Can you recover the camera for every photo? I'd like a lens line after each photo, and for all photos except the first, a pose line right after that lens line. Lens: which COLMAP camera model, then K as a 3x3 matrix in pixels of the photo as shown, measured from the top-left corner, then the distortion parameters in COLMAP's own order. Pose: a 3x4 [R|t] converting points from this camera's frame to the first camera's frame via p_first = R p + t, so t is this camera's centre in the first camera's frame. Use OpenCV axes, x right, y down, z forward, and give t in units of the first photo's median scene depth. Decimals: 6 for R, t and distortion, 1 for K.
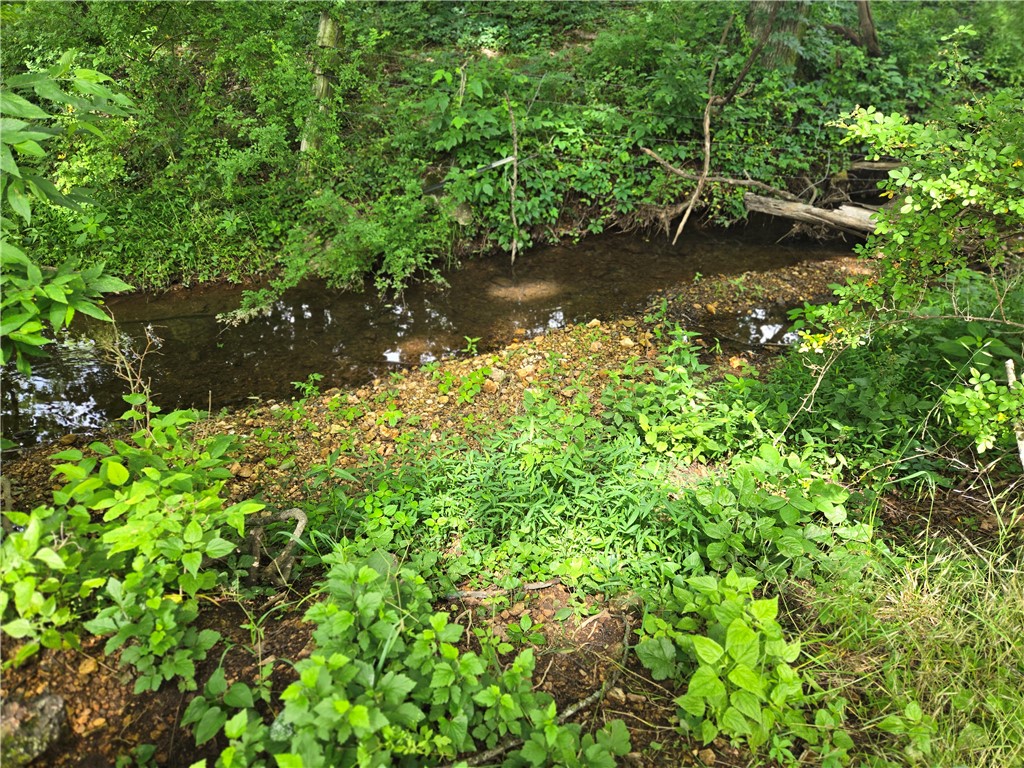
lens RADIAL K [[688.3, 0, 512.1], [0, 688.3, 386.4], [0, 0, 1]] dist [0.041644, -0.012602]
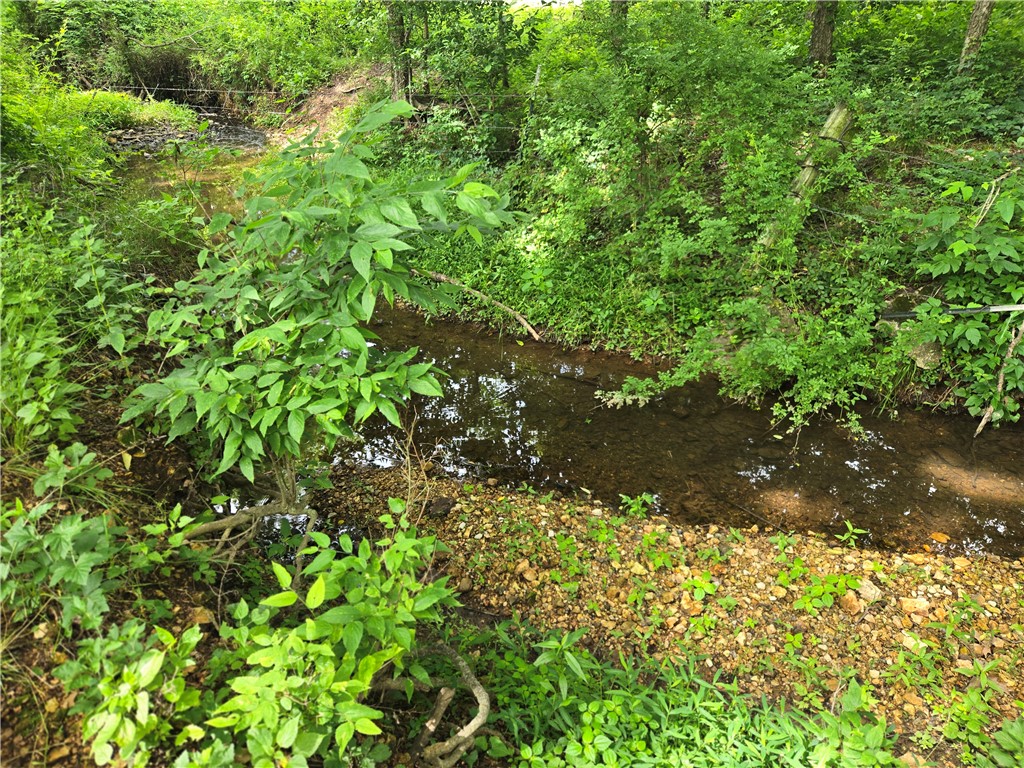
lens RADIAL K [[688.3, 0, 509.7], [0, 688.3, 380.4], [0, 0, 1]] dist [0.041644, -0.012602]
pose [[0.762544, 0.308389, -0.568702, 0.031873], [-0.350969, 0.935664, 0.036785, -0.095352], [0.543458, 0.171547, 0.821721, 0.102367]]
